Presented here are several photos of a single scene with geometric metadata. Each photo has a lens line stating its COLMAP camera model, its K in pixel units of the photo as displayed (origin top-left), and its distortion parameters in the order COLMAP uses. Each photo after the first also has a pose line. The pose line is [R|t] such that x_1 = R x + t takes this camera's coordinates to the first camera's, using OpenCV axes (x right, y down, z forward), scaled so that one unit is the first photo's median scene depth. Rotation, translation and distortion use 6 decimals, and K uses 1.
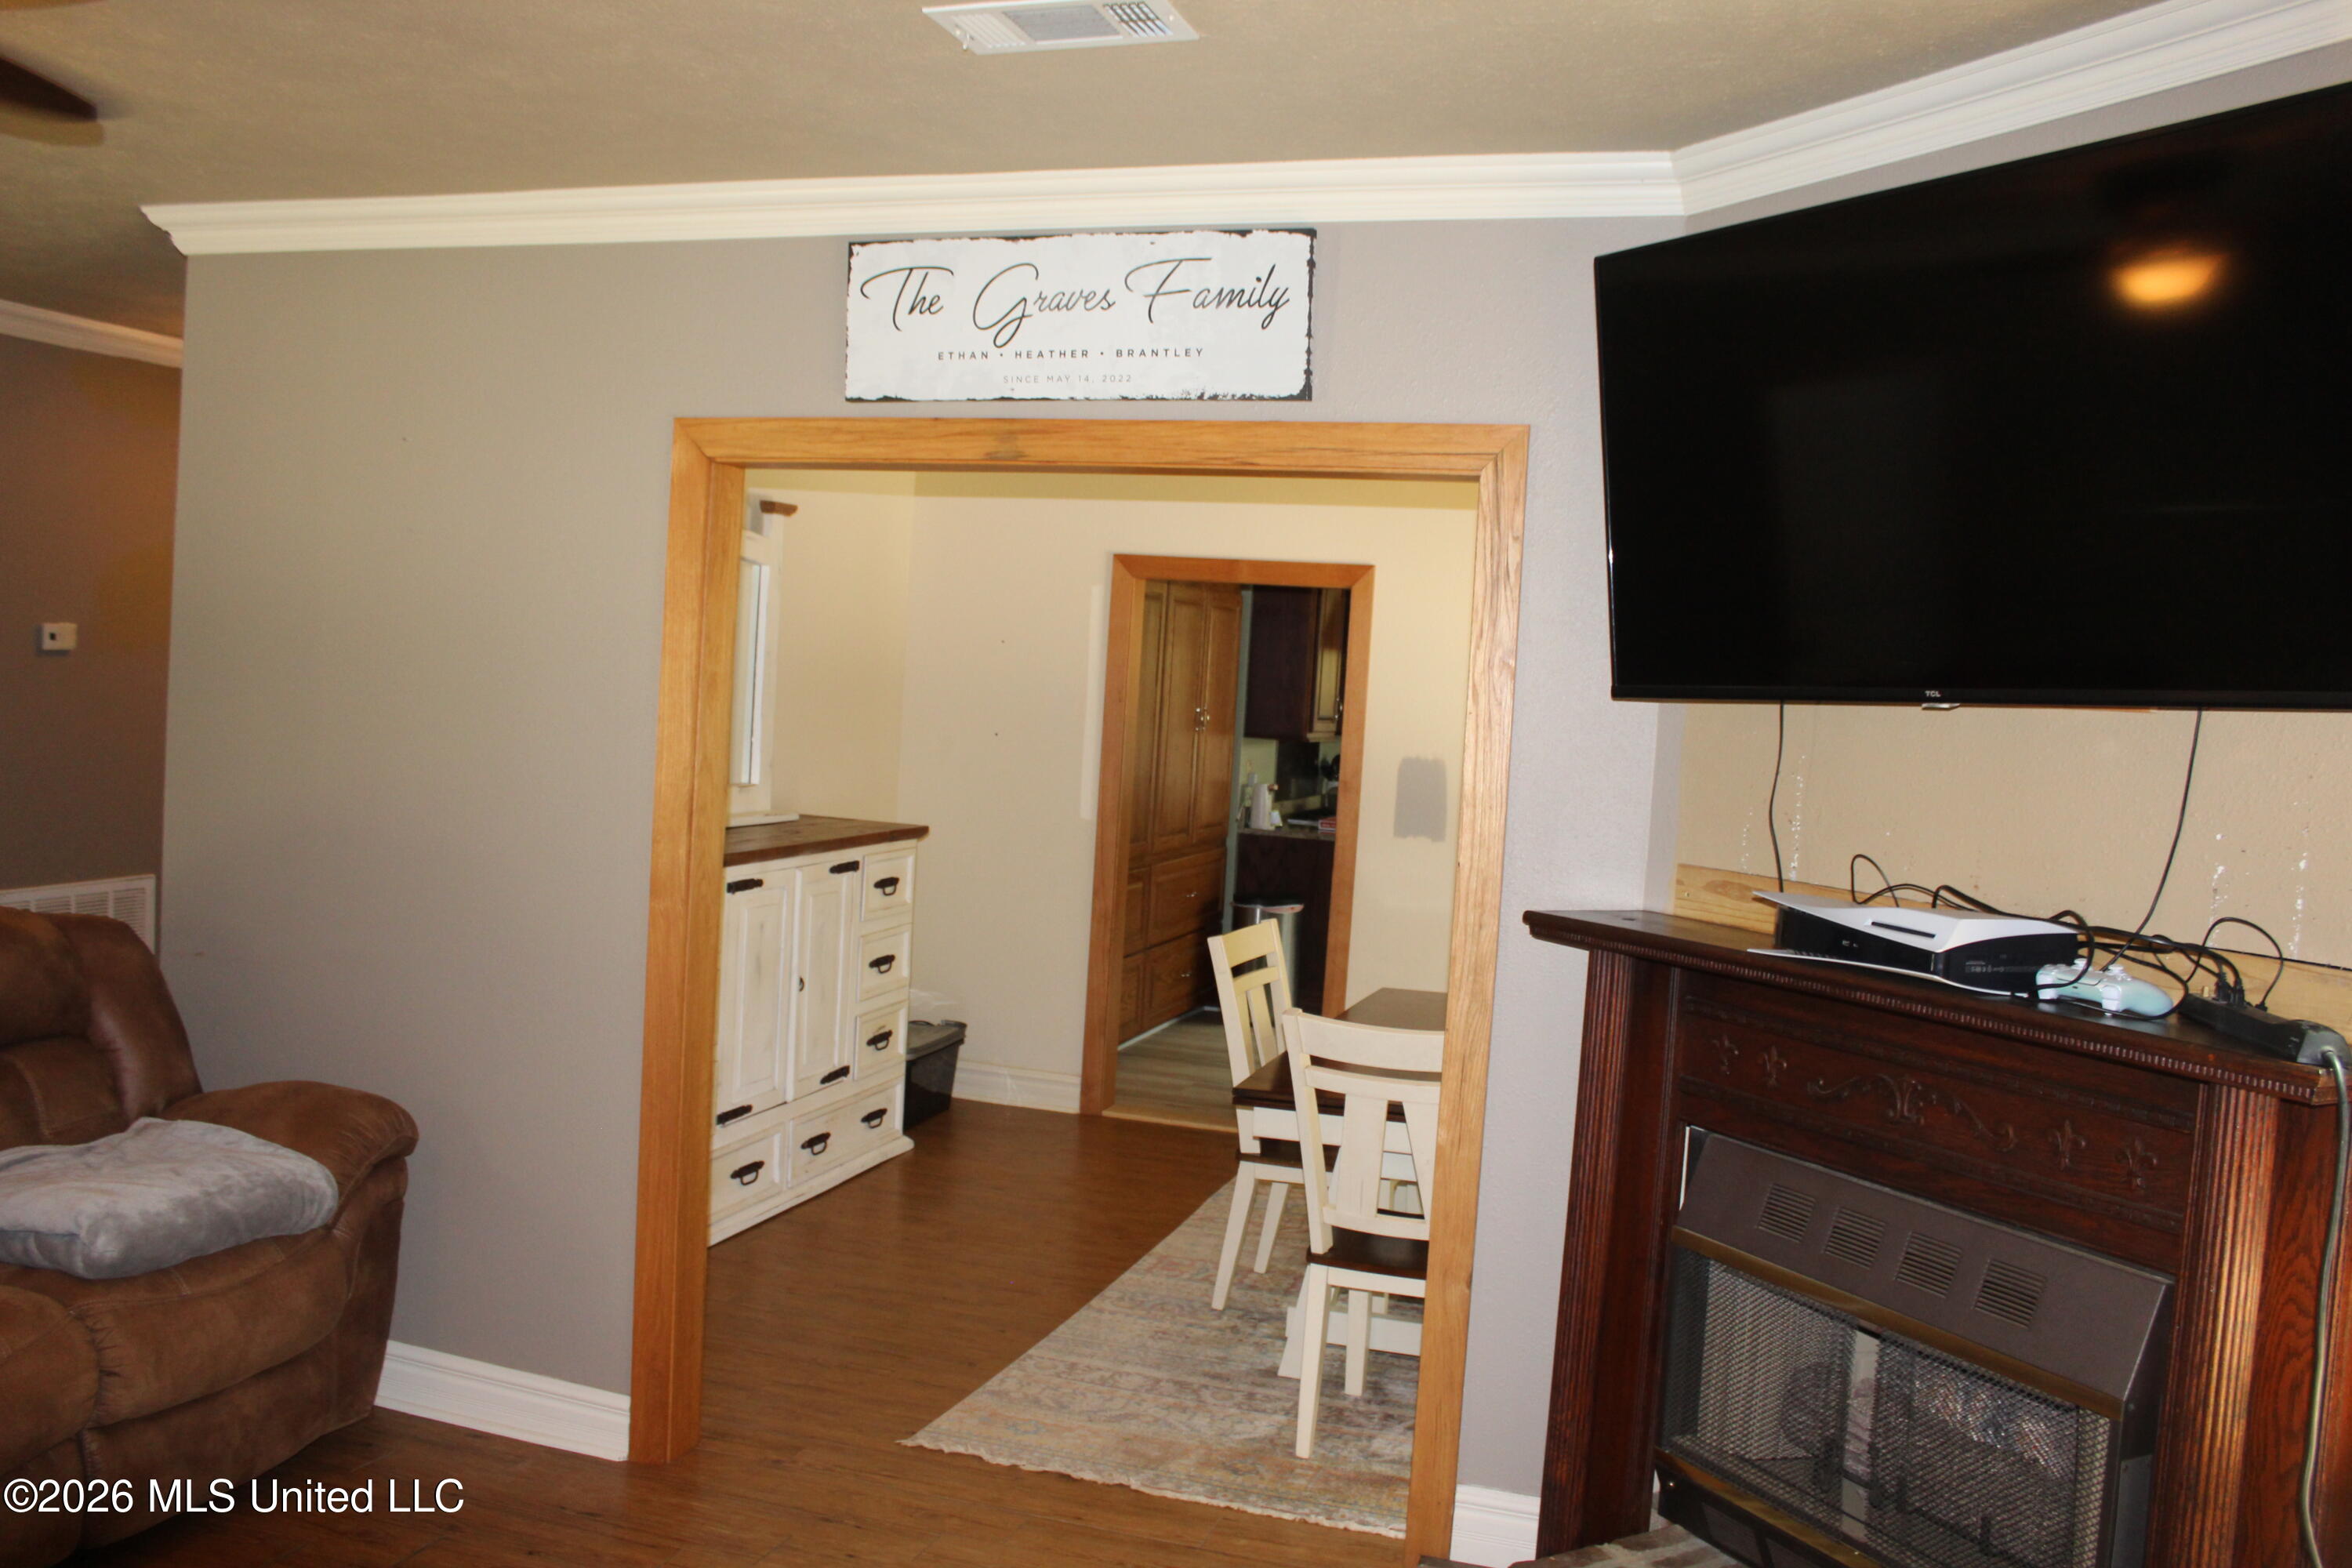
lens RADIAL K [[1964.1, 0, 1170.5], [0, 1964.1, 778.2], [0, 0, 1]] dist [-0.157040, 0.144305]
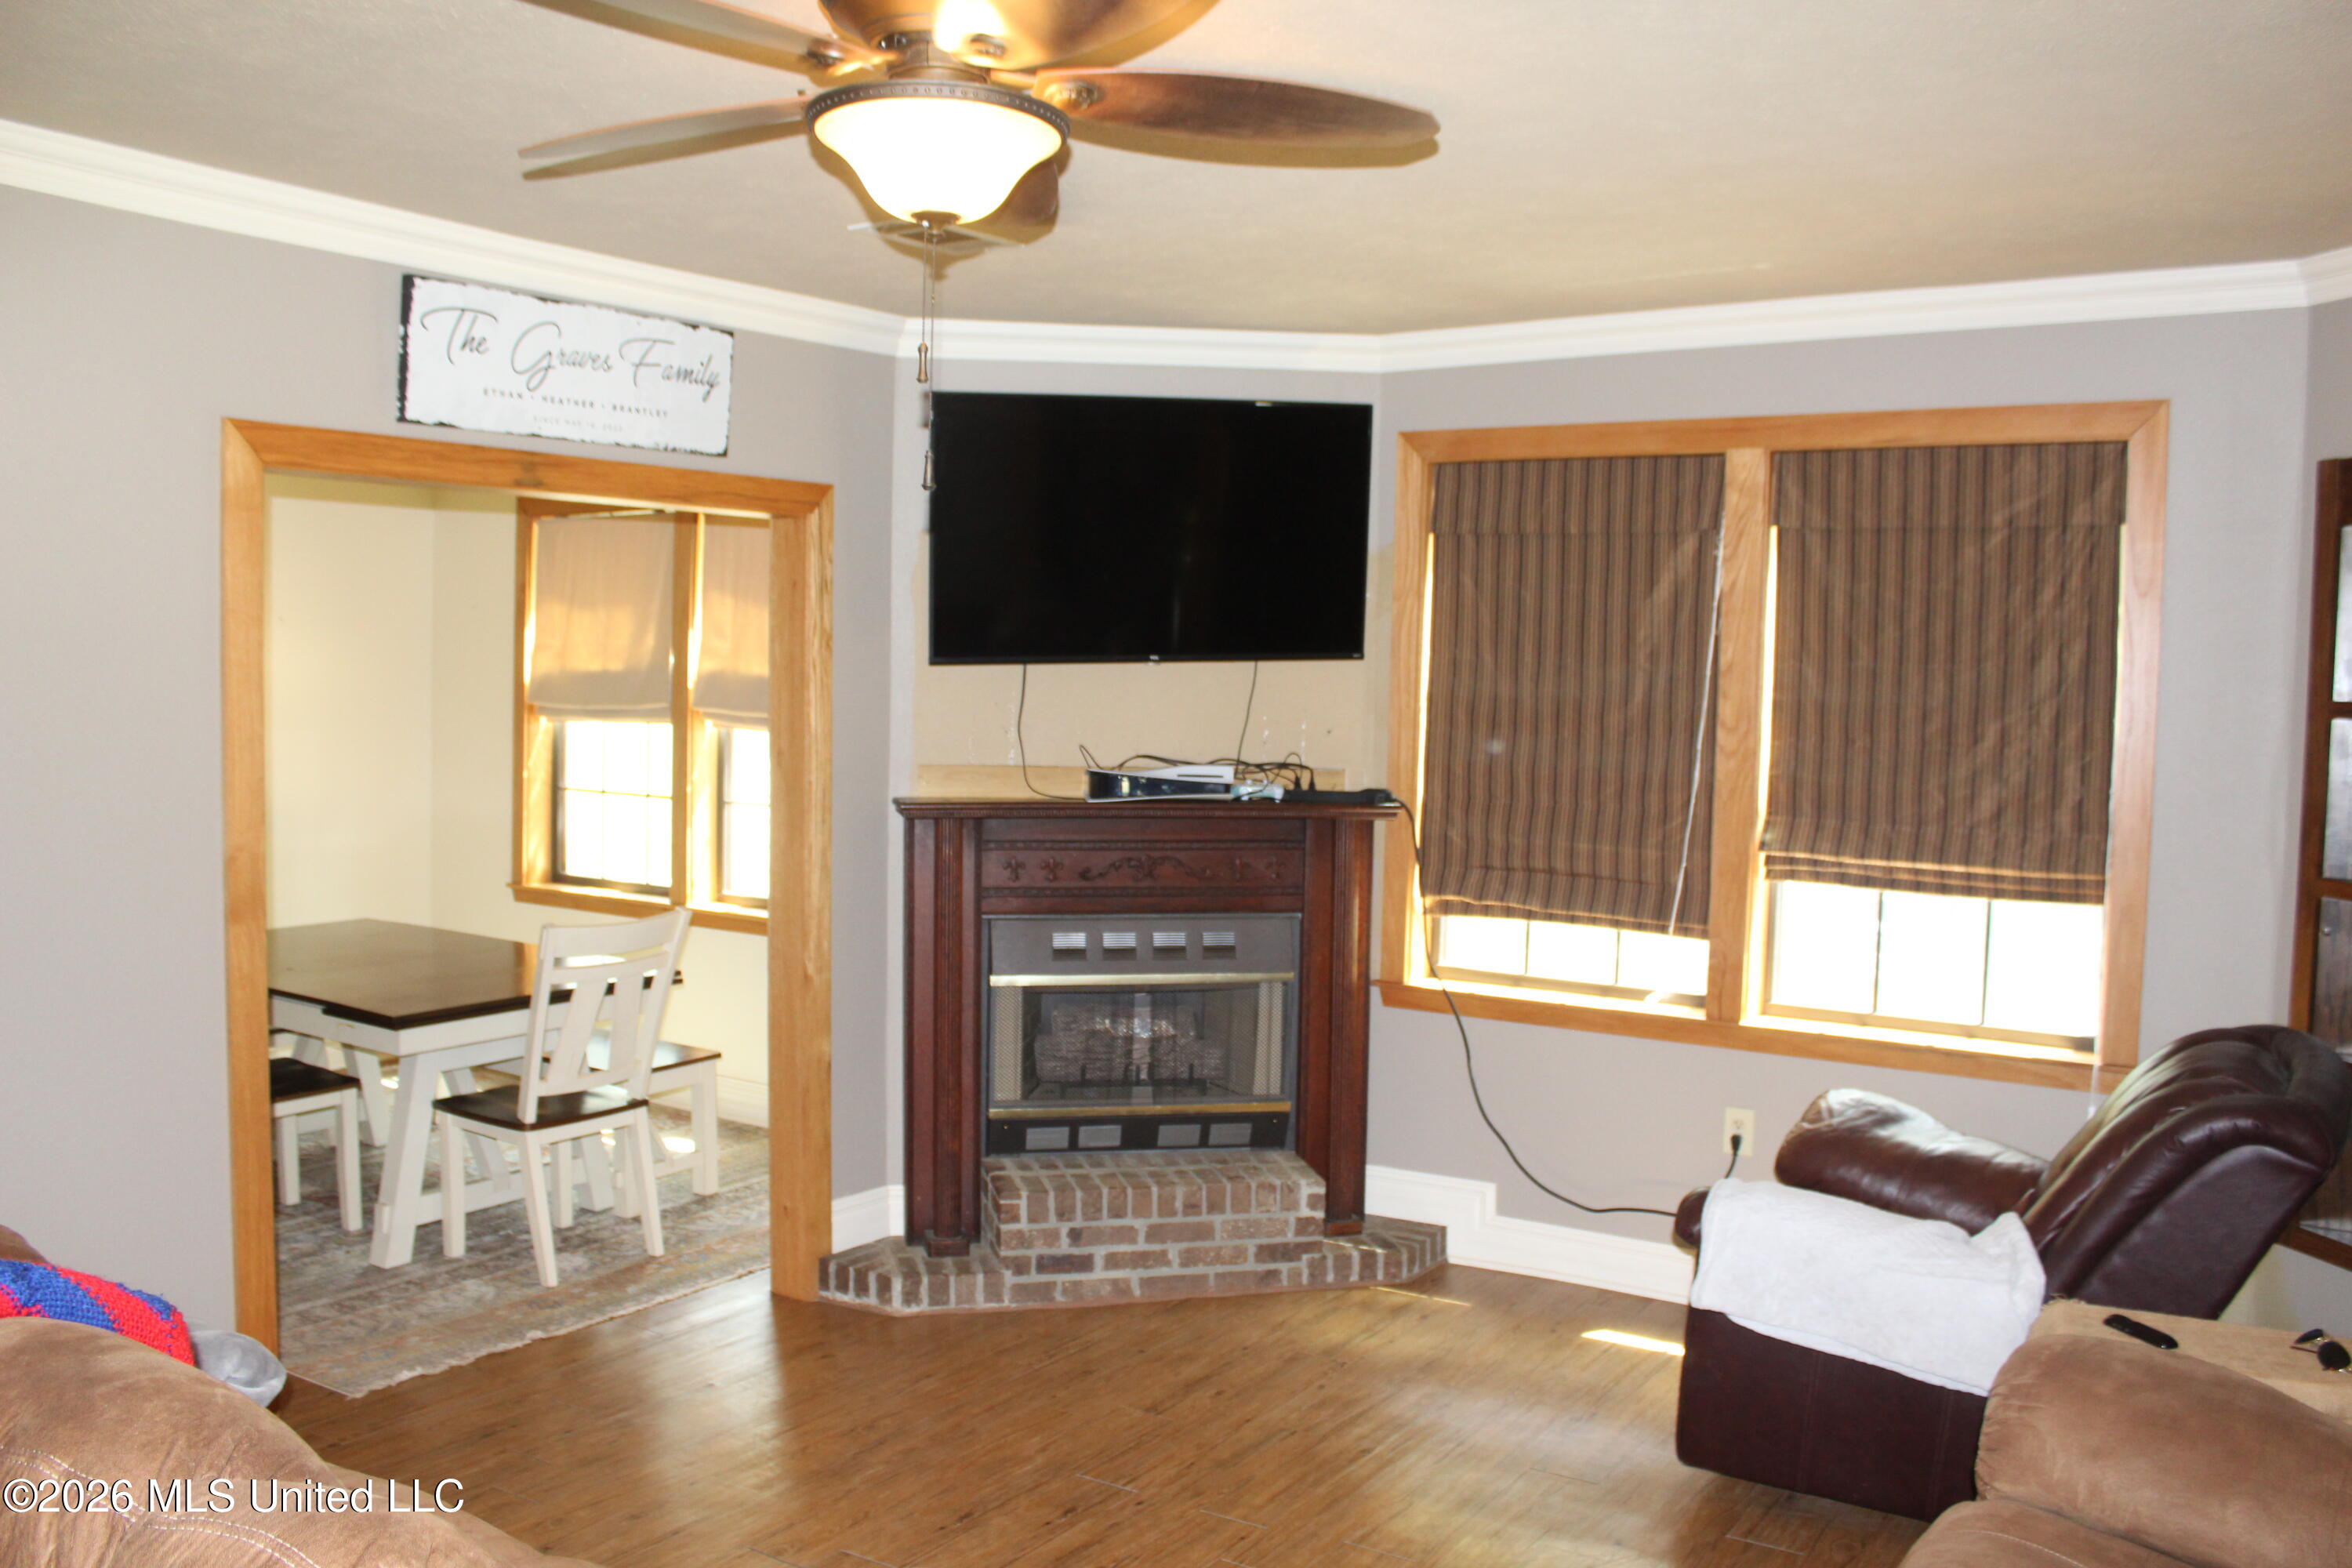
lens RADIAL K [[1964.1, 0, 1175.7], [0, 1964.1, 785.7], [0, 0, 1]] dist [-0.157040, 0.144305]
pose [[0.277237, -0.108052, 0.954706, -1.089325], [0.046207, 0.994006, 0.099081, -0.079757], [-0.959690, 0.016645, 0.280568, 0.299686]]
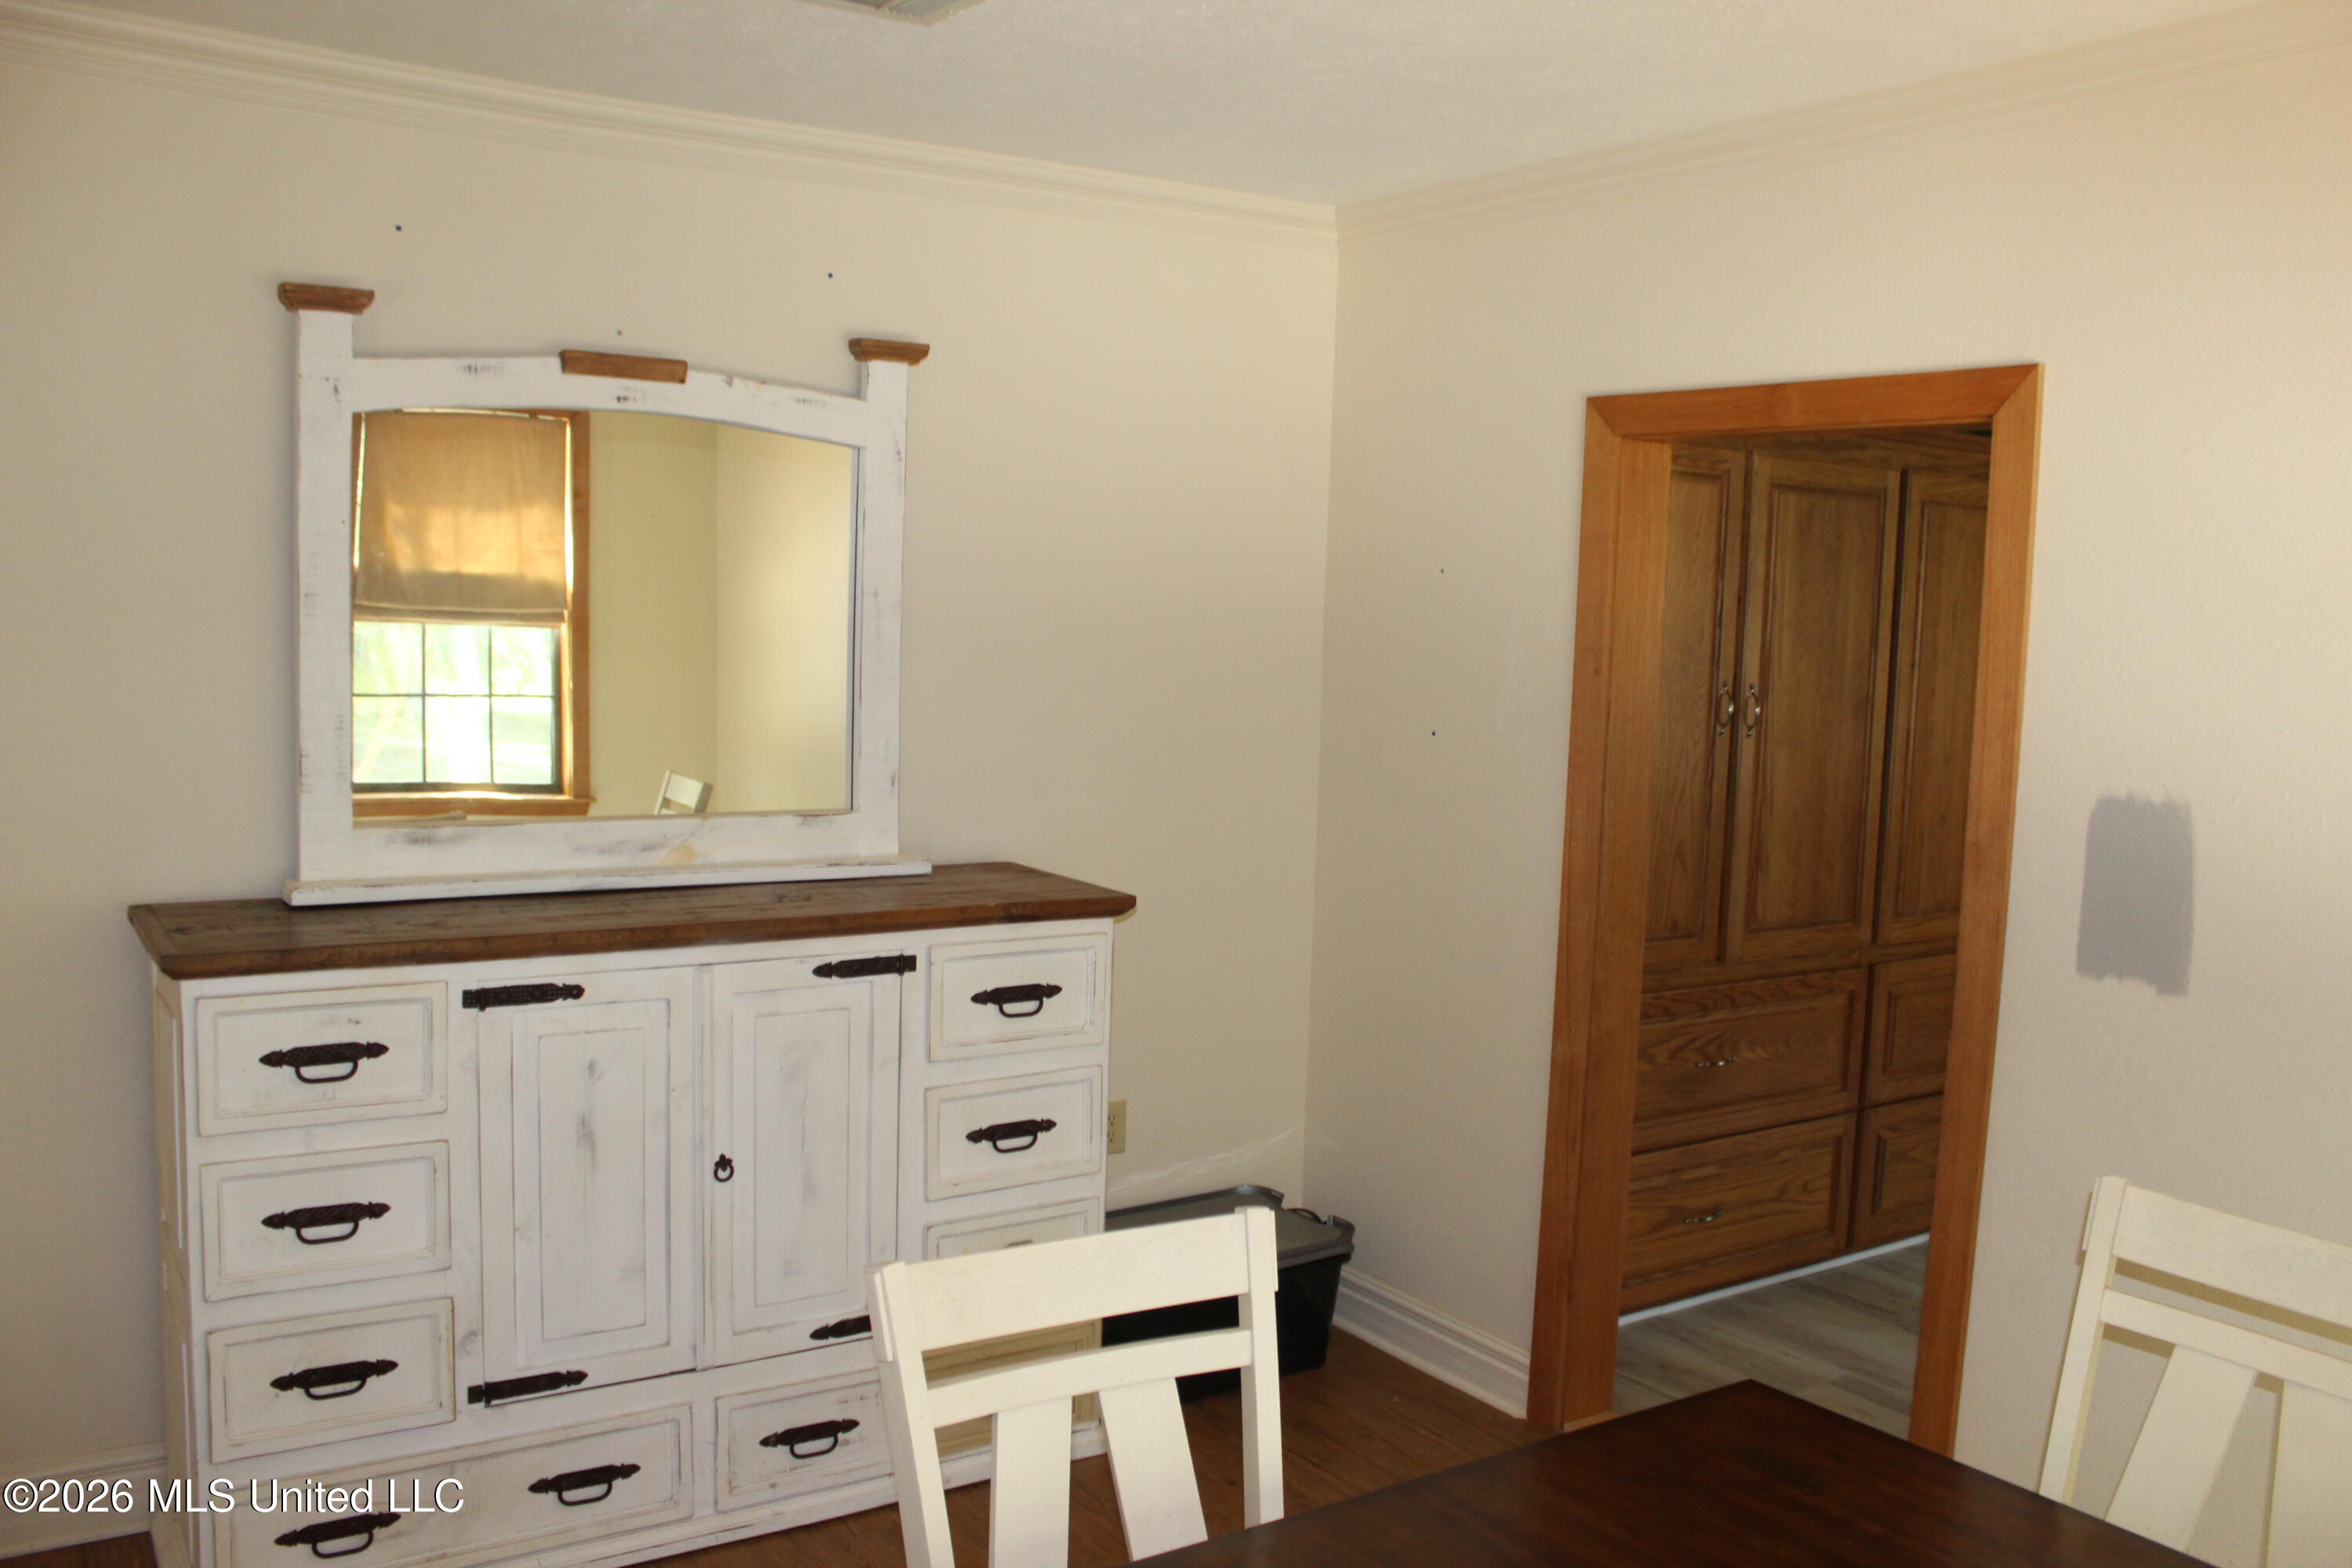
lens RADIAL K [[1964.1, 0, 1179.5], [0, 1964.1, 772.3], [0, 0, 1]] dist [-0.157040, 0.144305]
pose [[0.786650, 0.022905, -0.616974, 0.417909], [-0.020812, 0.999727, 0.010579, -0.030578], [0.617048, 0.004518, 0.786912, 1.019726]]
